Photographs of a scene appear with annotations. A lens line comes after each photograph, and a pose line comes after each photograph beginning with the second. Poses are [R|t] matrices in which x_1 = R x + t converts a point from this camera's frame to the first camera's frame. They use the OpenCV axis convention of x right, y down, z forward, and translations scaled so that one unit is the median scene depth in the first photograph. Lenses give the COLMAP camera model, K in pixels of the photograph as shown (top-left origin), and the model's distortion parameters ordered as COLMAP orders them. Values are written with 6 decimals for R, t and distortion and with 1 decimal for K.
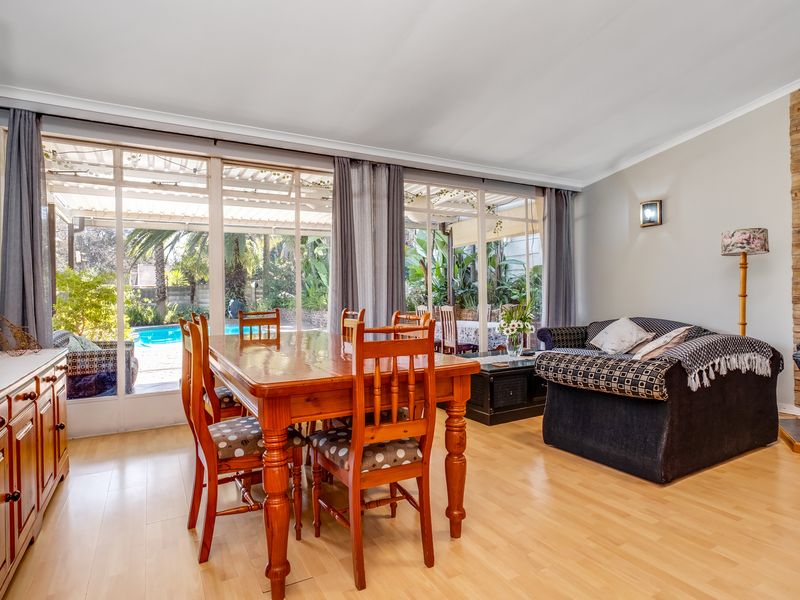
lens RADIAL K [[432.5, 0, 361.8], [0, 432.5, 298.6], [0, 0, 1]] dist [-0.000456, -0.000971]
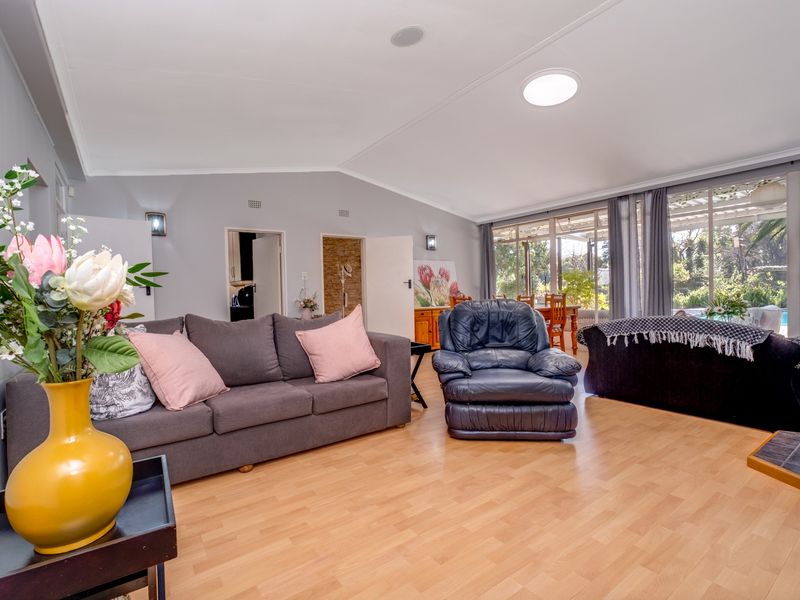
lens RADIAL K [[380.2, 0, 393.9], [0, 380.2, 294.1], [0, 0, 1]] dist [-0.001155, -0.000255]
pose [[0.141302, 0.012958, -0.989882, 1.324333], [0.020322, 0.999666, 0.015987, -0.012672], [0.989758, -0.022375, 0.140991, -0.000768]]
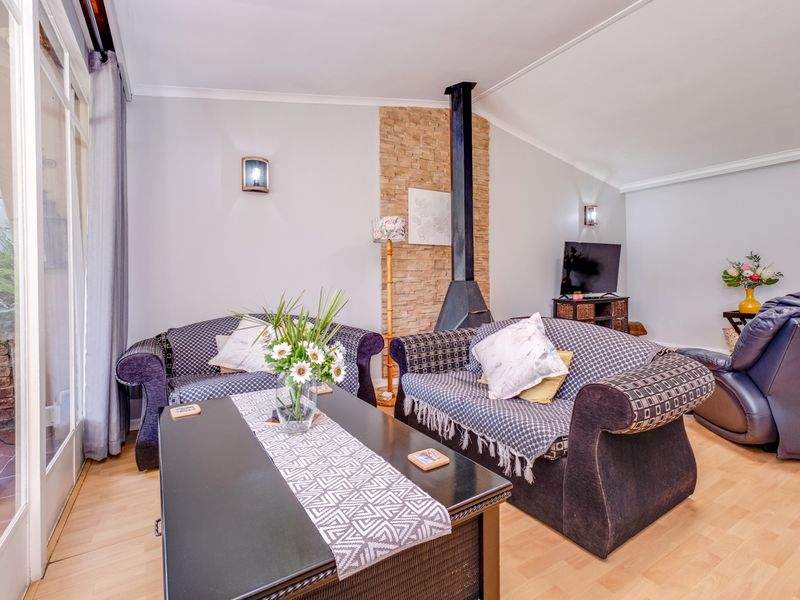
lens RADIAL K [[383.0, 0, 399.5], [0, 383.0, 278.8], [0, 0, 1]] dist [-0.000598, 0.000060]
pose [[-0.077369, 0.014292, 0.996900, -0.018657], [0.021179, 0.999695, -0.012688, -0.002747], [-0.996778, 0.020131, -0.077648, 1.011466]]
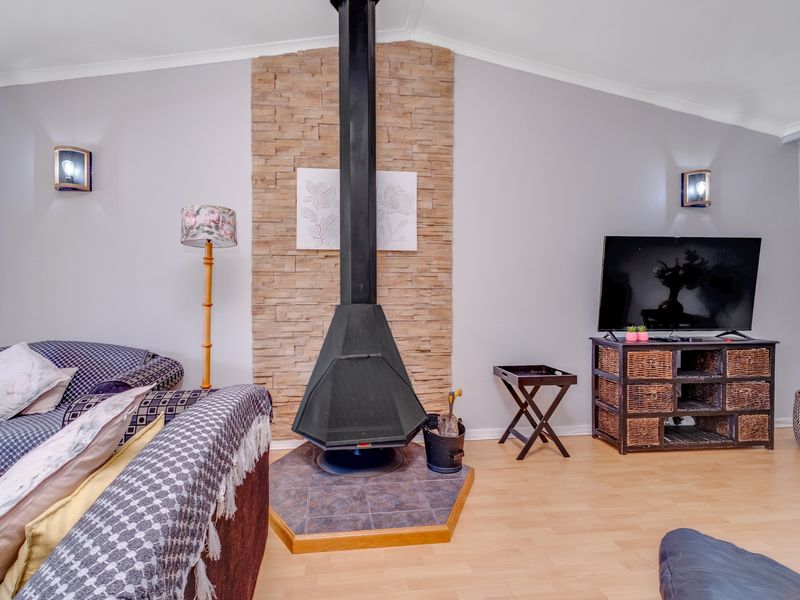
lens RADIAL K [[421.0, 0, 398.9], [0, 421.0, 297.1], [0, 0, 1]] dist [-0.000615, -0.000030]
pose [[0.339277, 0.018777, 0.940499, 0.336123], [0.002533, 0.999779, -0.020874, -0.003735], [-0.940683, 0.009464, 0.339154, 0.459509]]
